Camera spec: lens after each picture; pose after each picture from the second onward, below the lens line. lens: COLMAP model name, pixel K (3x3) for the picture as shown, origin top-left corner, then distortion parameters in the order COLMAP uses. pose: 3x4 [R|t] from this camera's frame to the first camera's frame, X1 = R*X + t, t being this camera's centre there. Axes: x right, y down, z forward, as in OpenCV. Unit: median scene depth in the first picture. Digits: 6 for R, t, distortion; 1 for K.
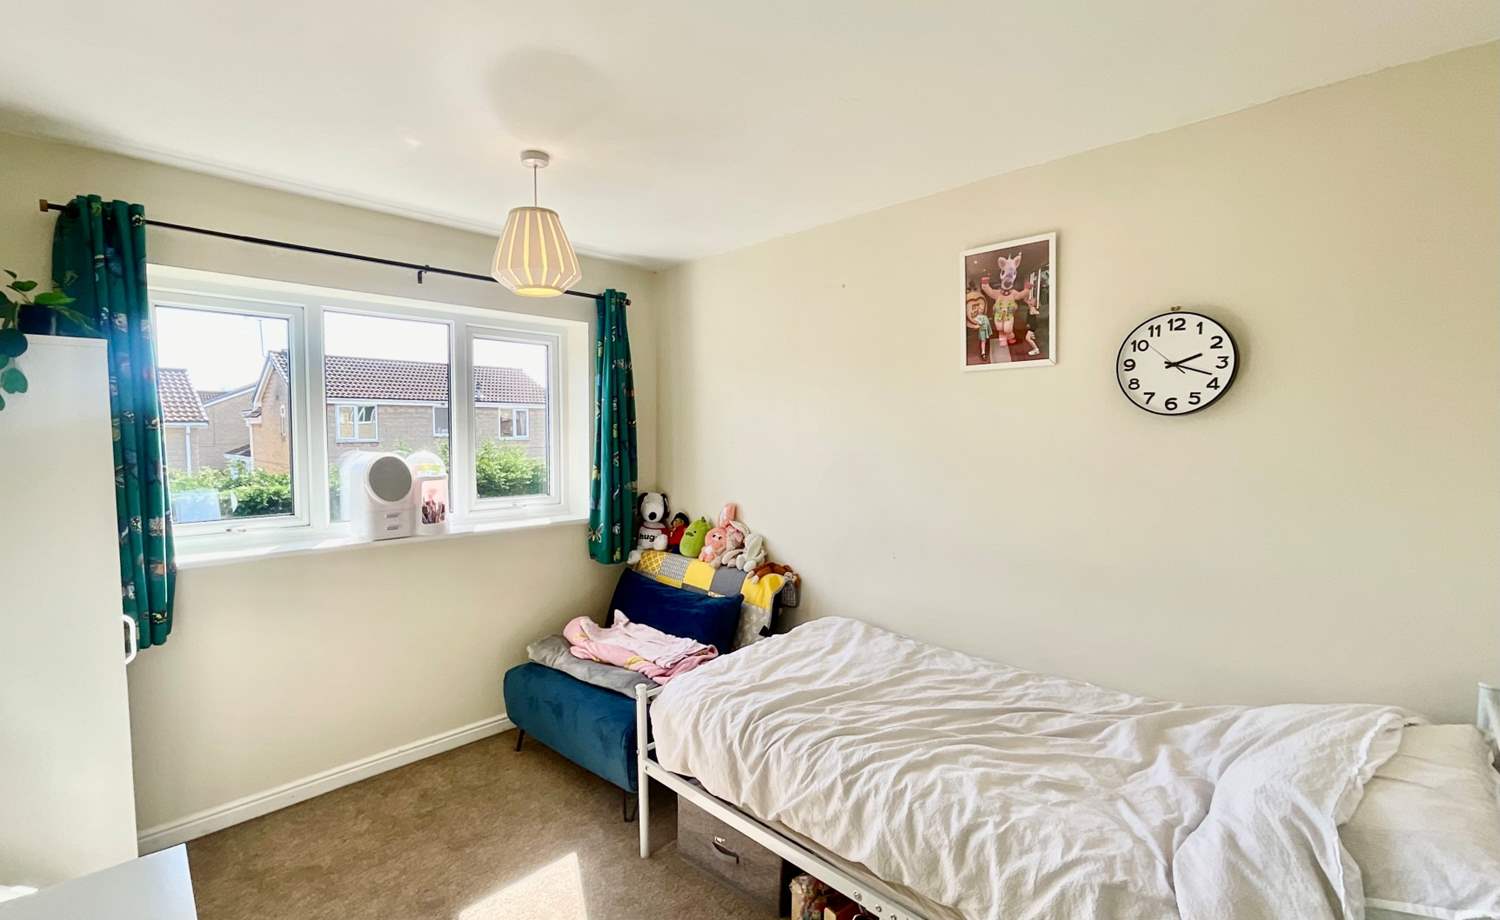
lens RADIAL K [[614.6, 0, 745.8], [0, 614.6, 458.2], [0, 0, 1]] dist [-0.014654, -0.000650]
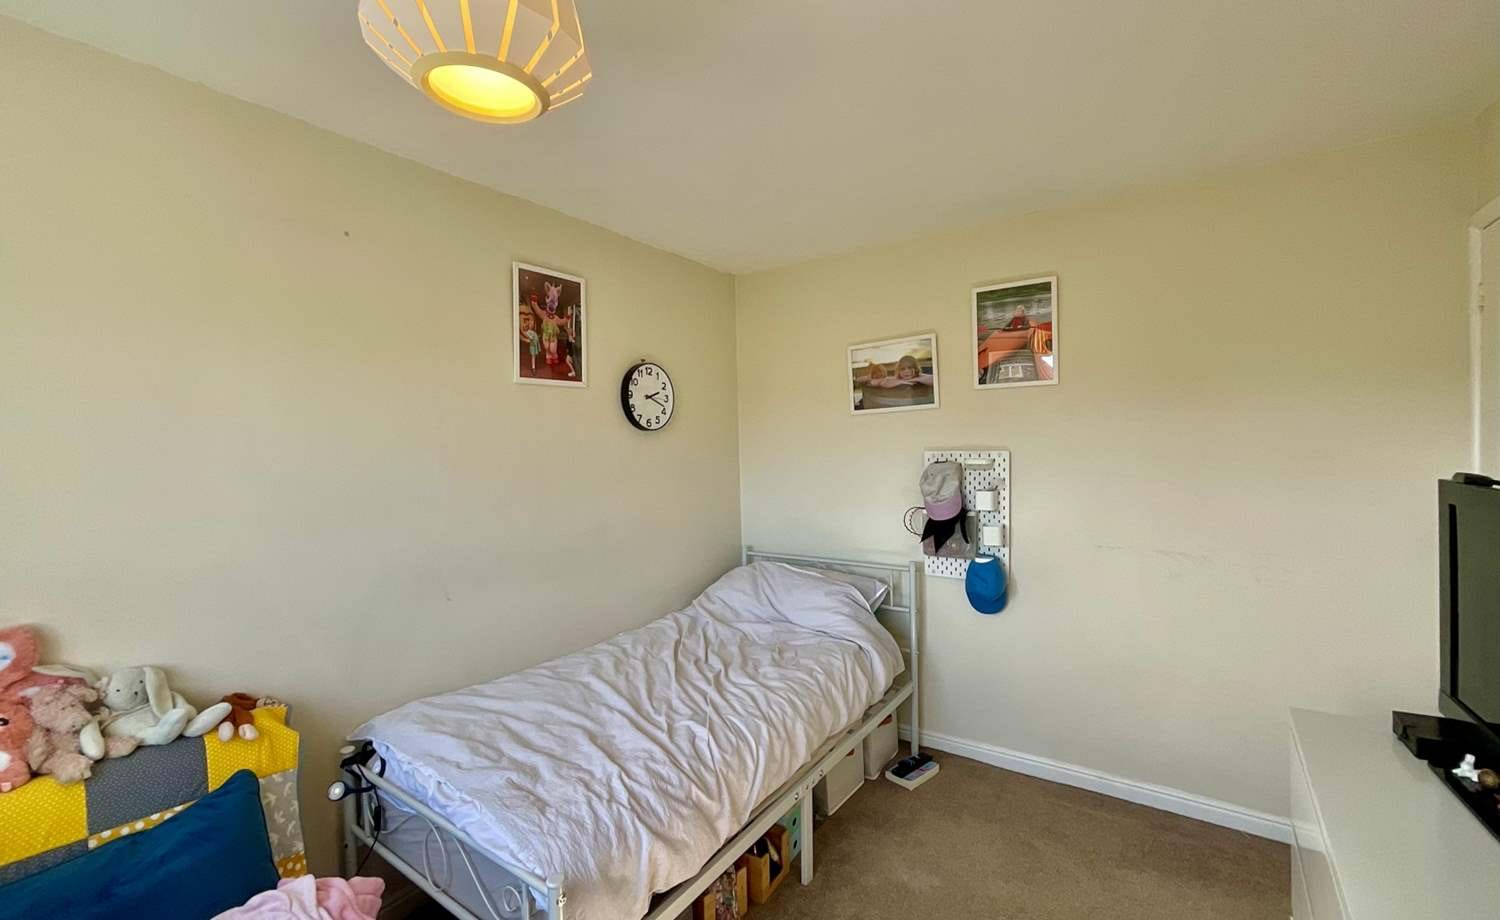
lens RADIAL K [[614.6, 0, 746.0], [0, 614.6, 456.1], [0, 0, 1]] dist [-0.014654, -0.000650]
pose [[-0.145294, -0.022000, 0.989144, -0.721479], [0.063873, 0.997459, 0.031567, -0.033638], [-0.987325, 0.067766, -0.143520, 0.838985]]
